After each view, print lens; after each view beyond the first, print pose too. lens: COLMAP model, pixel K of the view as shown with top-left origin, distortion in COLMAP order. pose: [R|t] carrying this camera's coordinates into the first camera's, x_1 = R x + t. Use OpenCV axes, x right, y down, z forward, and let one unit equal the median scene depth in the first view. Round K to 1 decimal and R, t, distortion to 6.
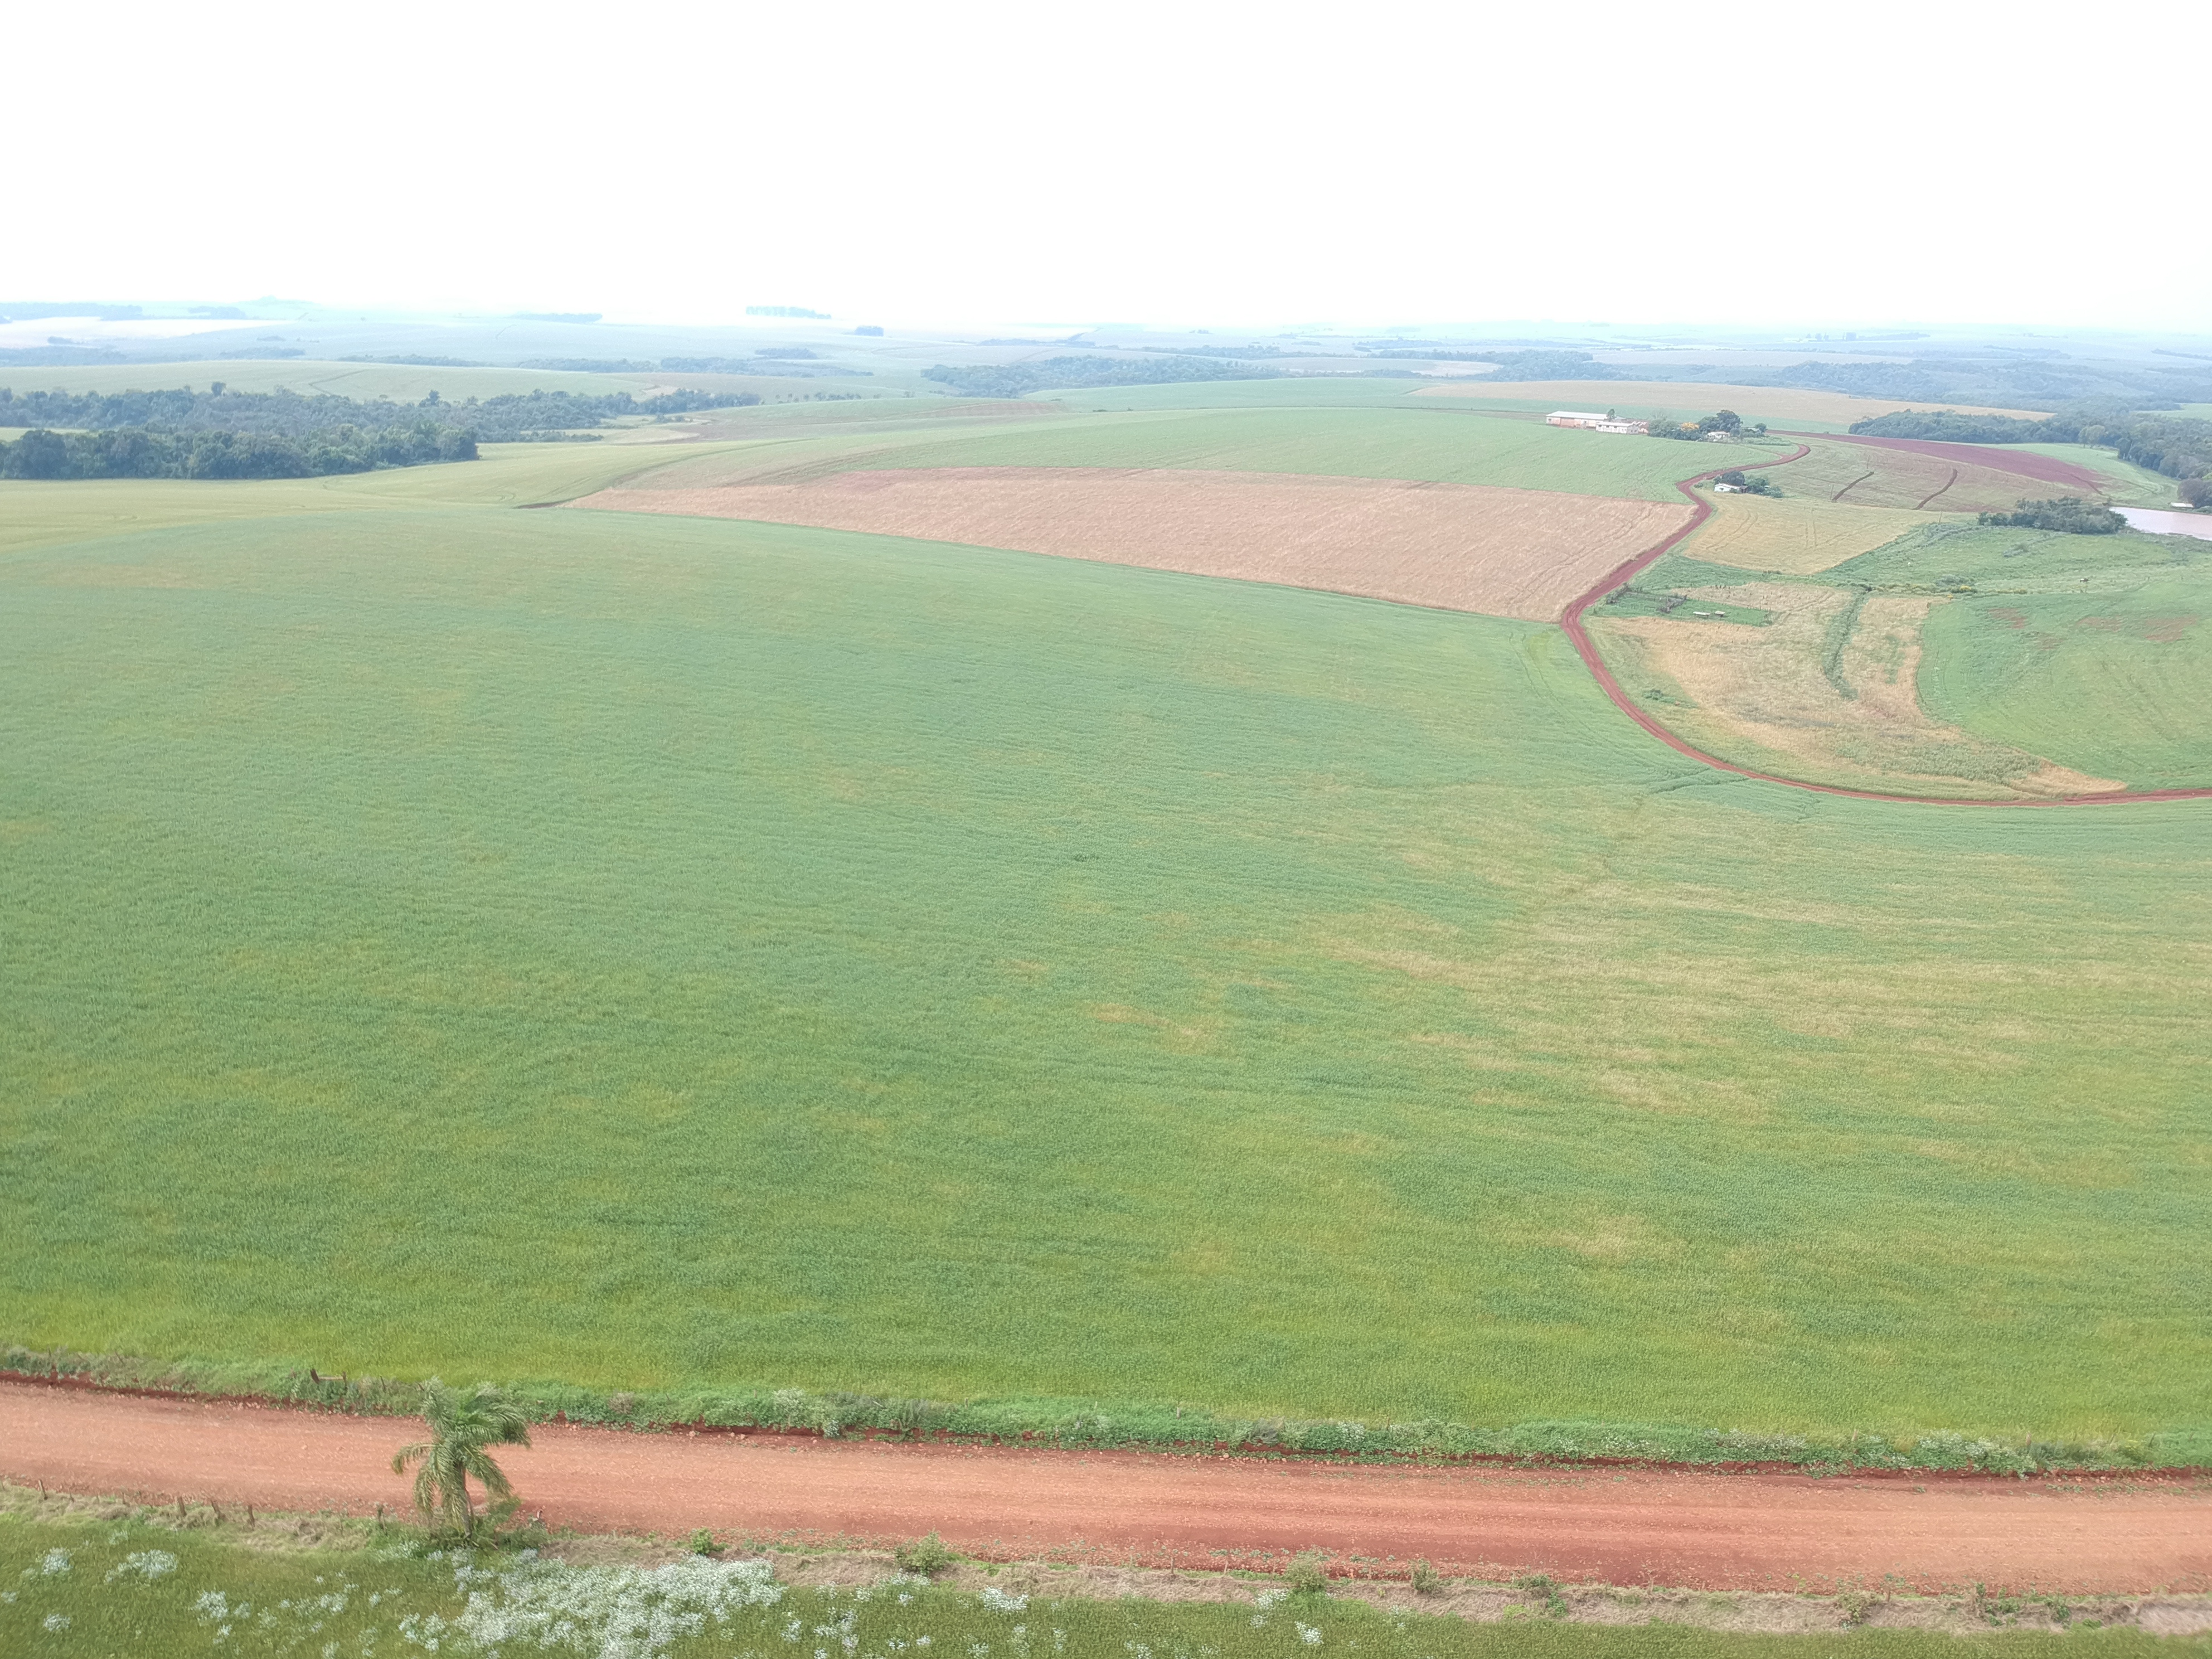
lens RADIAL K [[1664.2, 0, 1088.5], [0, 1664.2, 813.0], [0, 0, 1]] dist [0.072453, -0.145607]
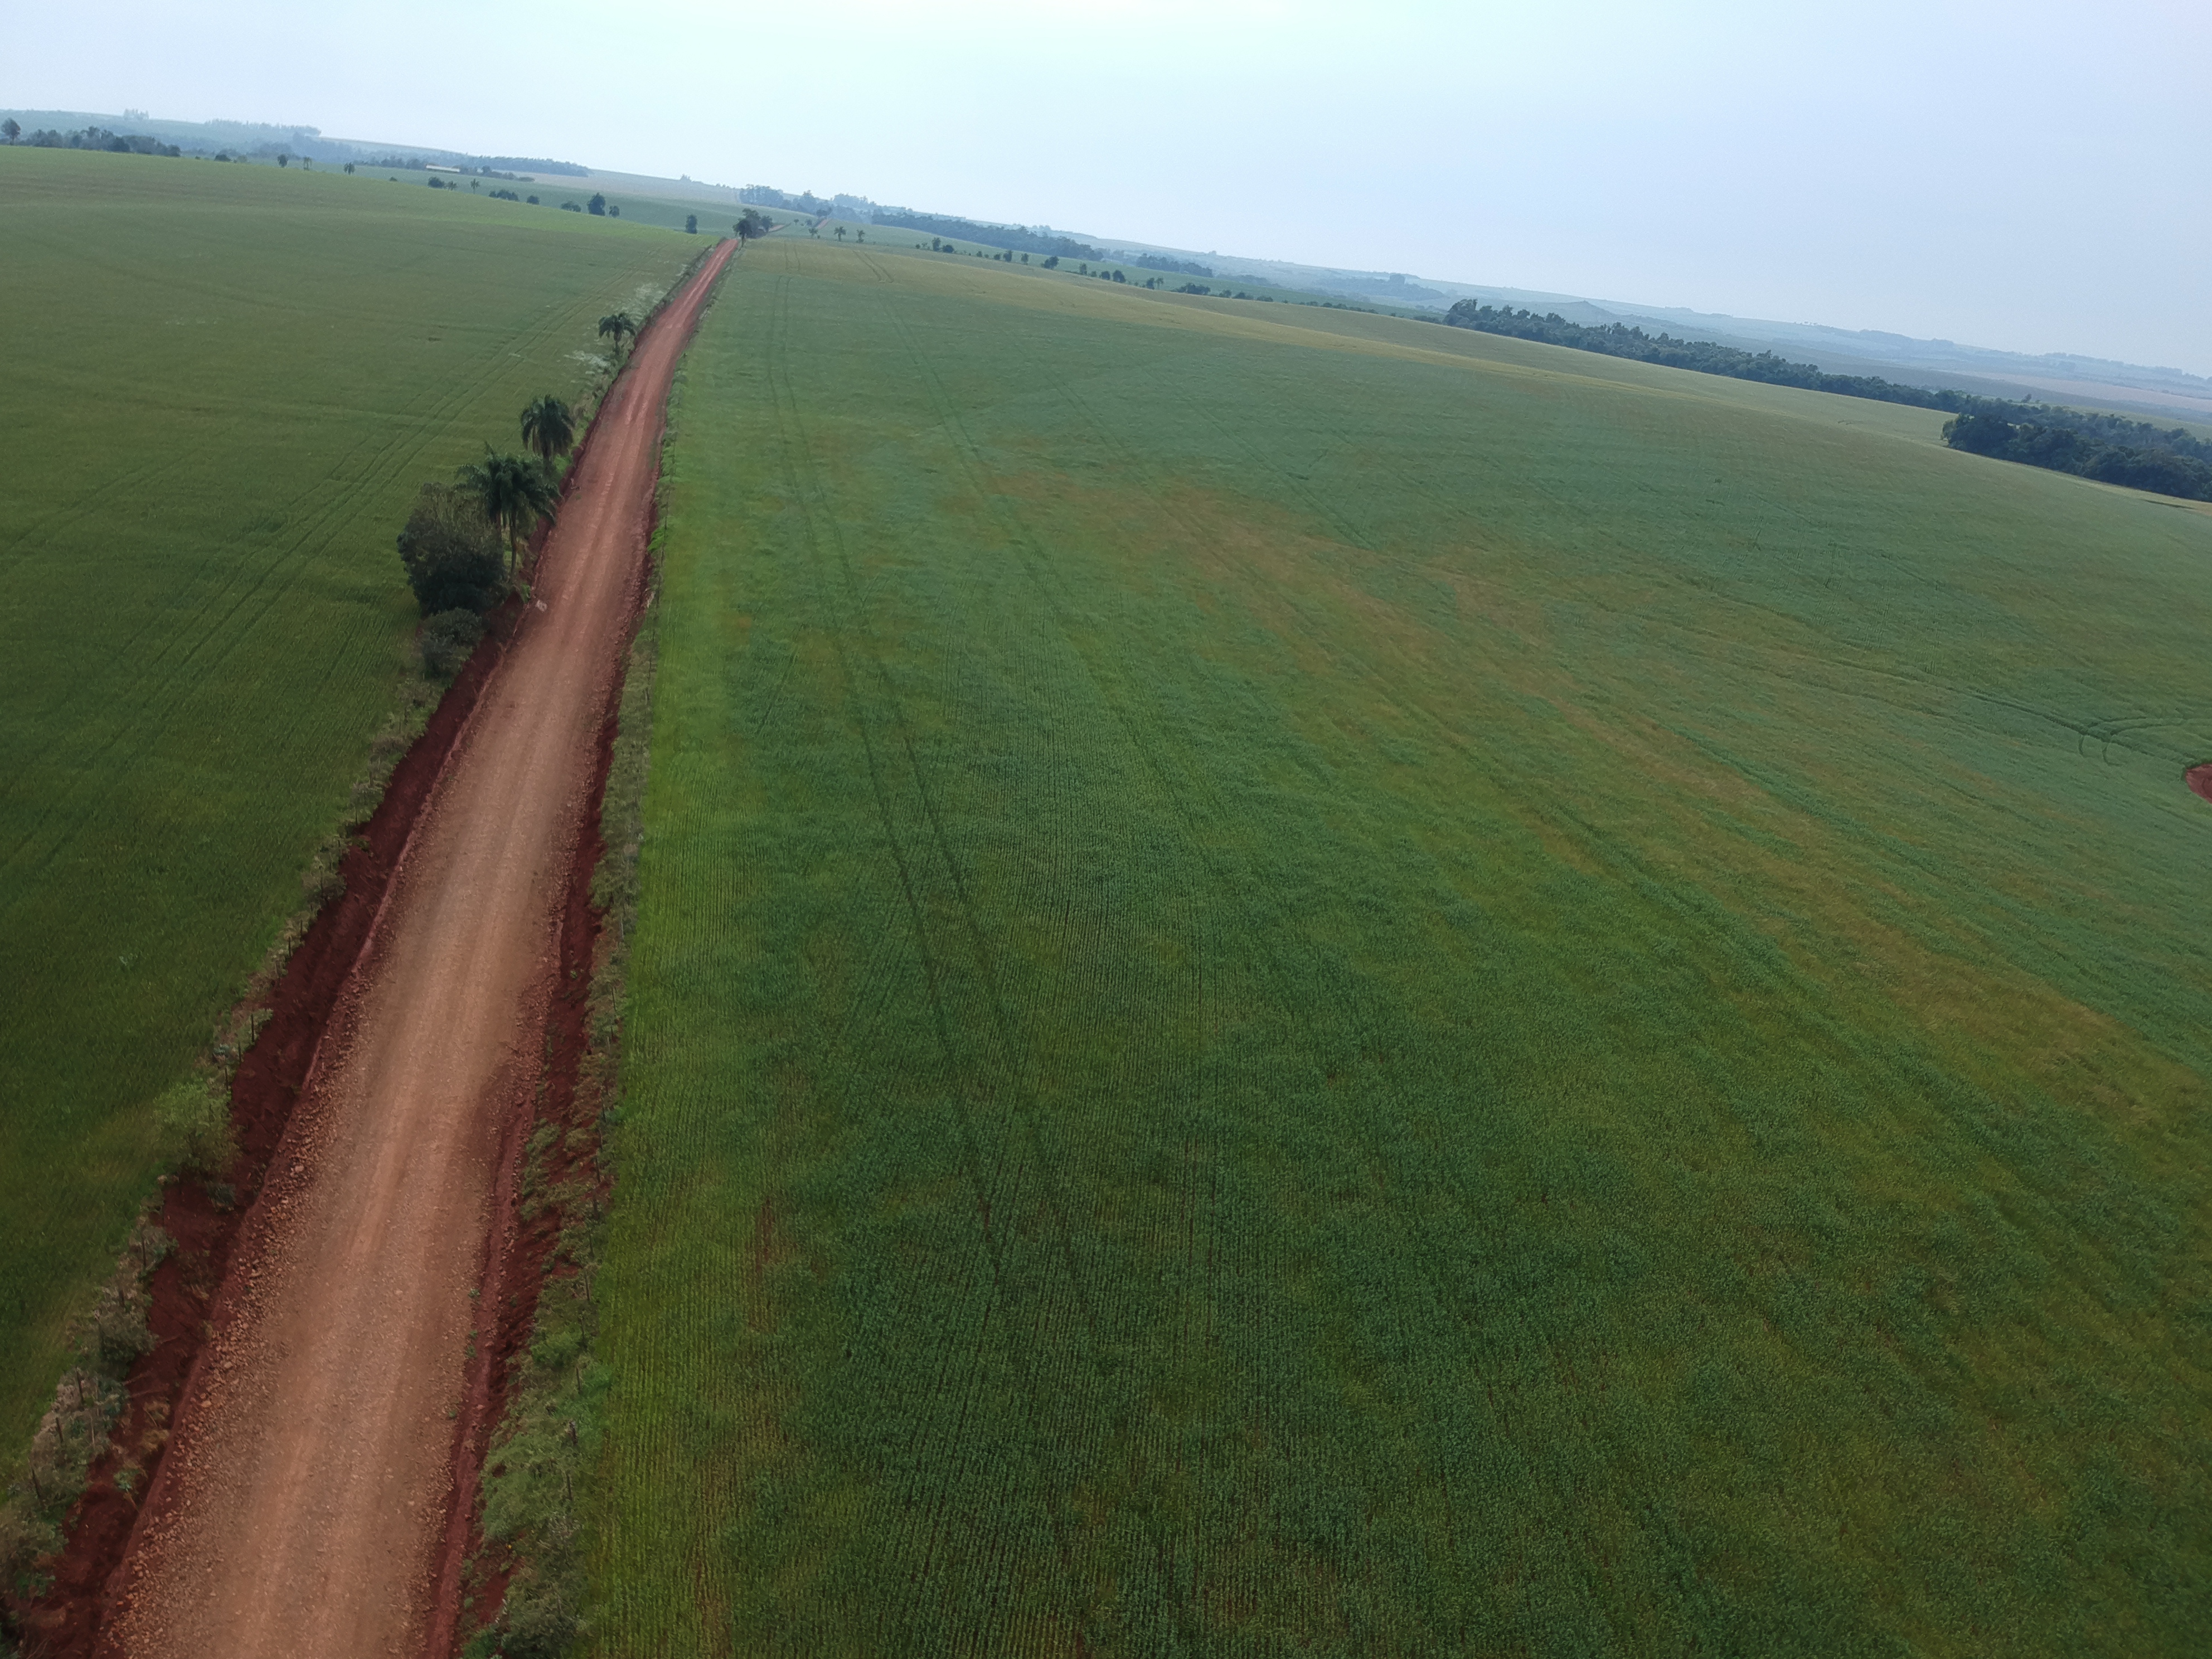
lens RADIAL K [[1664.2, 0, 1099.1], [0, 1664.2, 819.7], [0, 0, 1]] dist [0.072453, -0.145607]
pose [[0.238030, 0.332984, -0.912394, 0.200037], [-0.392121, 0.892380, 0.223381, 0.006659], [0.888585, 0.304597, 0.342983, 0.050982]]
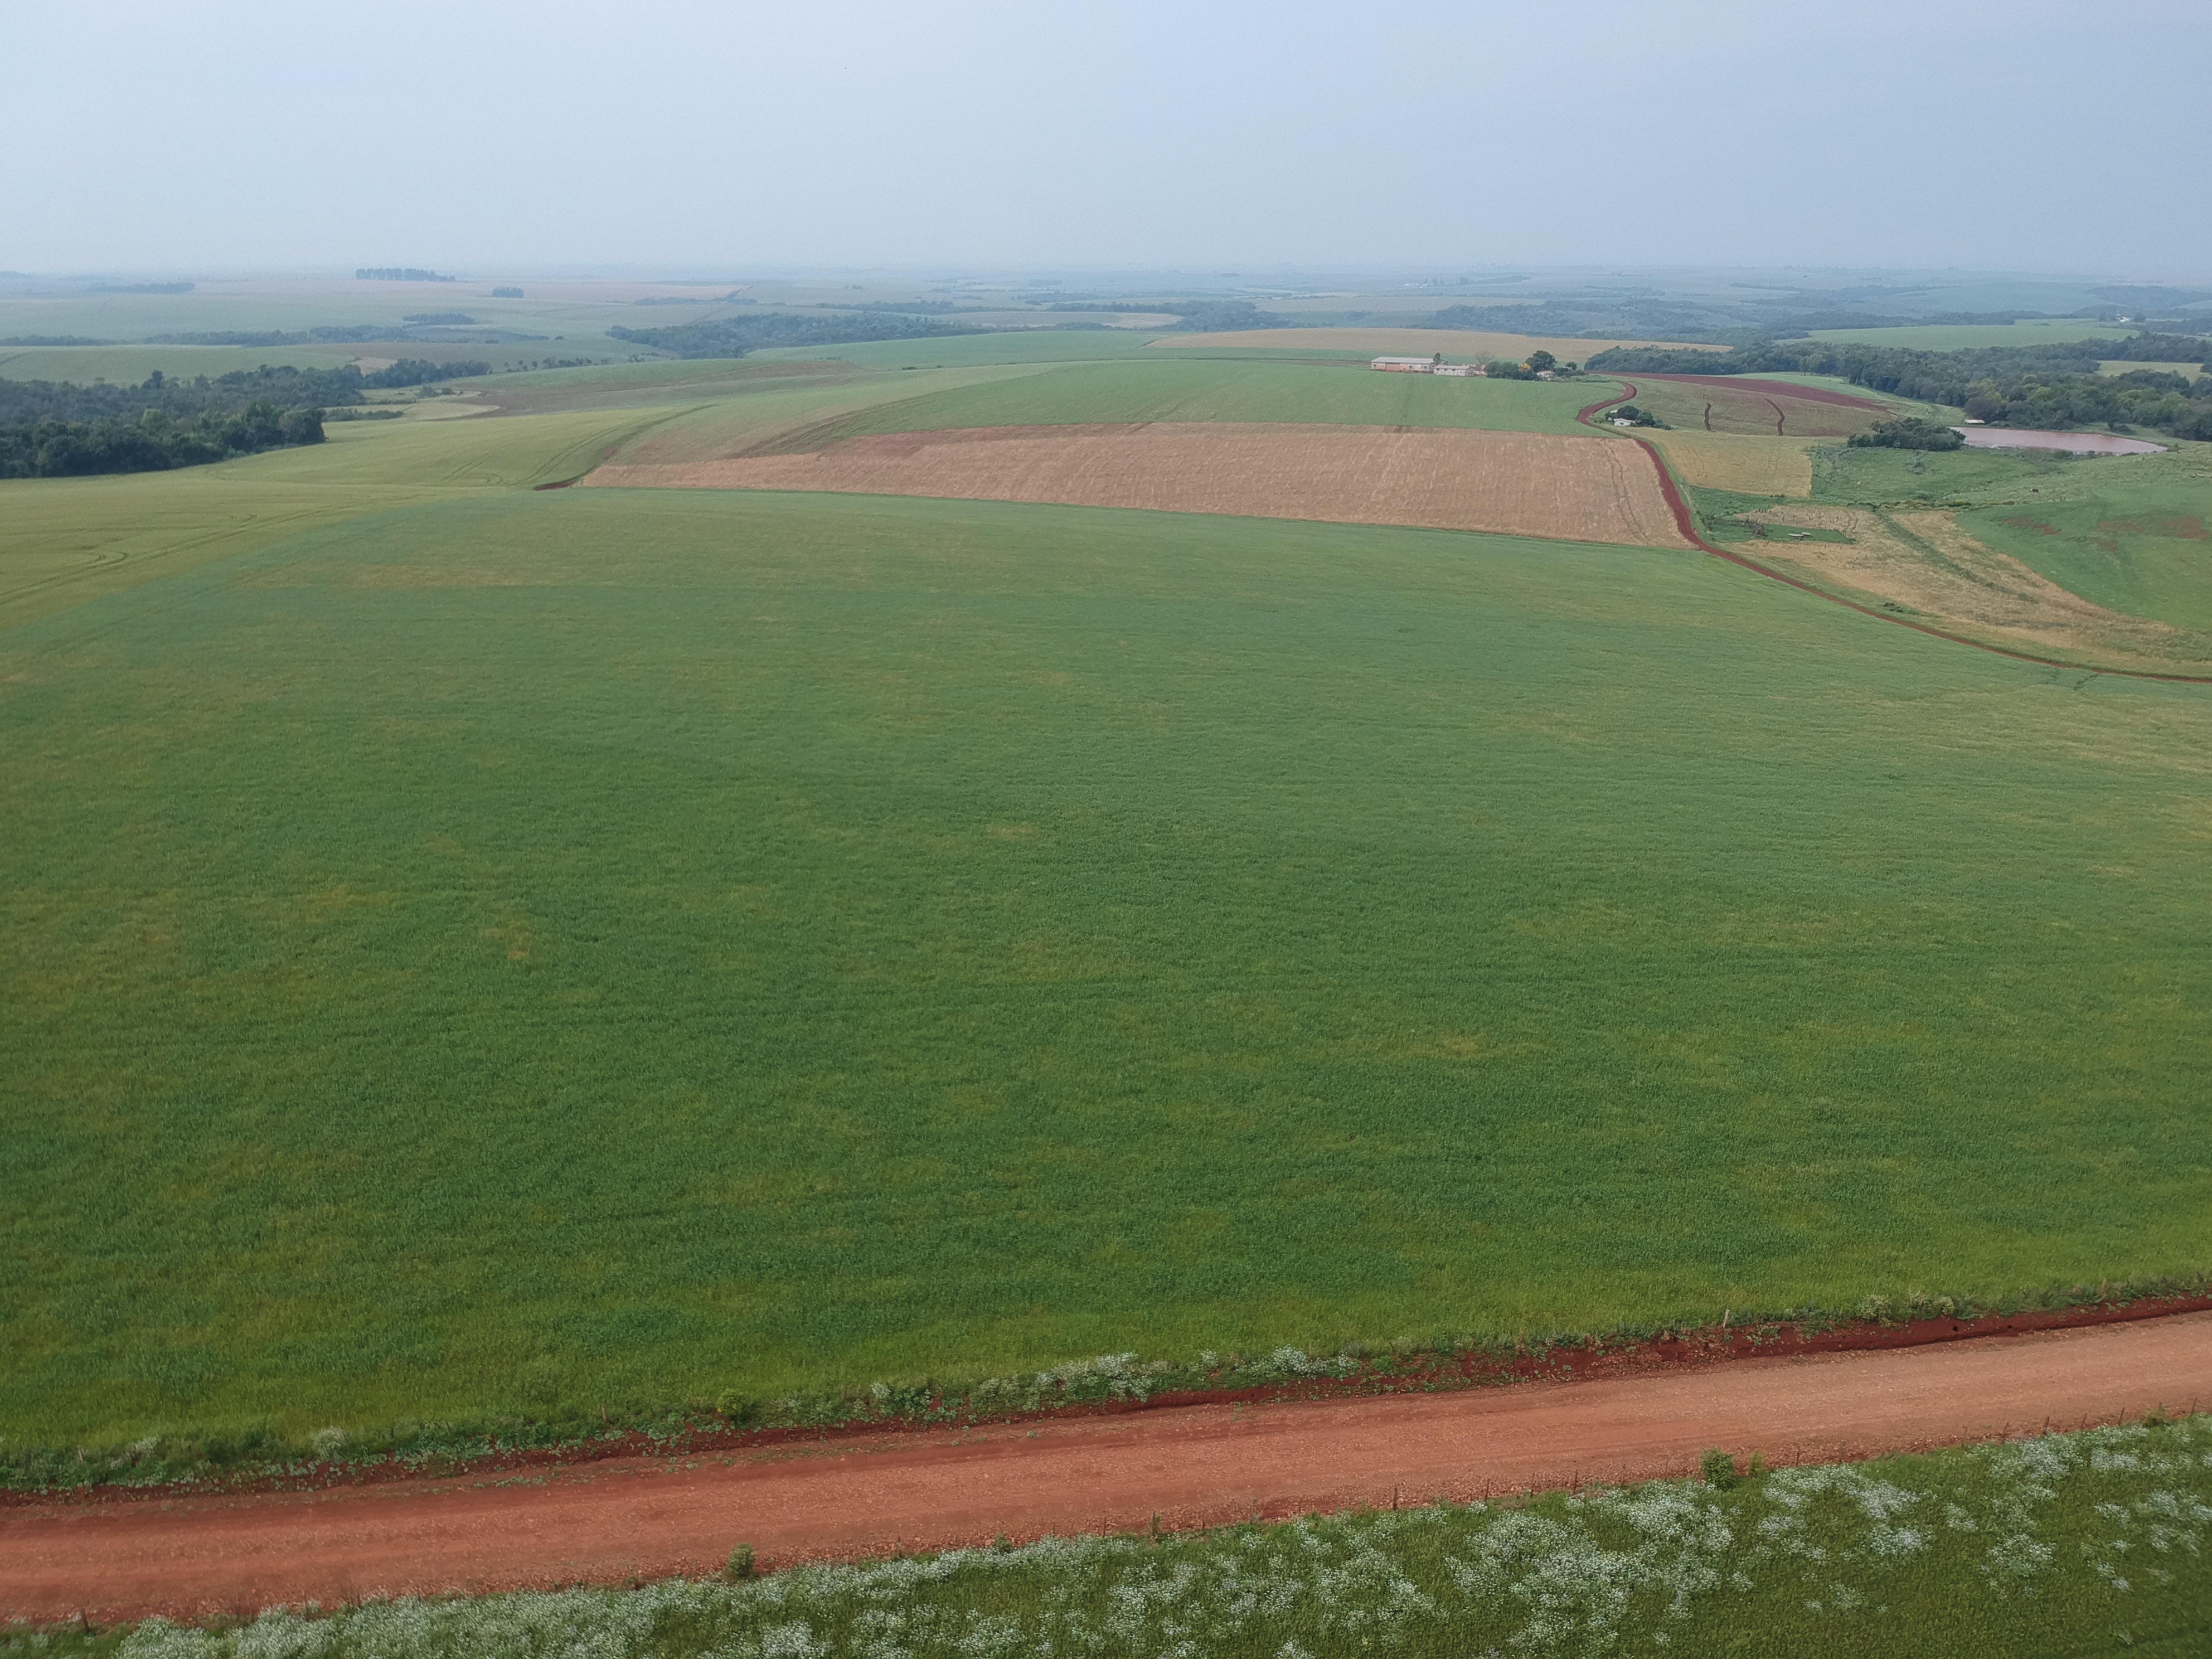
lens RADIAL K [[1664.2, 0, 1088.4], [0, 1664.2, 834.6], [0, 0, 1]] dist [0.072453, -0.145607]
pose [[0.974225, -0.087721, 0.207826, -0.099383], [0.080200, 0.995791, 0.044360, -0.003713], [-0.210842, -0.026549, 0.977160, 0.011932]]
